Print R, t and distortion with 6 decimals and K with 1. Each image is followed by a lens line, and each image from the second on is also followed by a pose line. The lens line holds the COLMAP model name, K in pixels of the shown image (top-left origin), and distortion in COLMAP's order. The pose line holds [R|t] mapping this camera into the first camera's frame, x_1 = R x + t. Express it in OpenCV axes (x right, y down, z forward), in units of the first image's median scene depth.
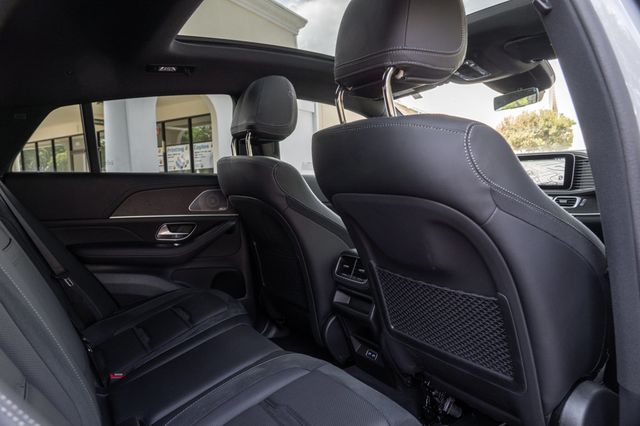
lens RADIAL K [[441.9, 0, 320.0], [0, 441.9, 213.0], [0, 0, 1]] dist [-0.017102, 0.000927]
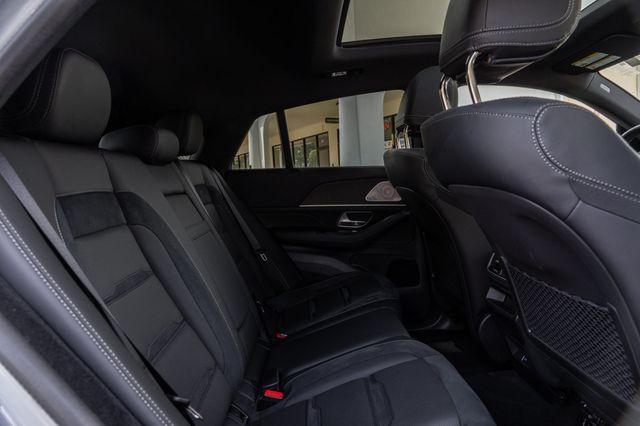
lens RADIAL K [[441.9, 0, 320.0], [0, 441.9, 213.0], [0, 0, 1]] dist [-0.017102, 0.000927]
pose [[0.863033, 0.024653, -0.504546, 0.190362], [-0.013555, 0.999579, 0.025655, -0.001769], [0.504966, -0.015302, 0.863004, 0.003152]]
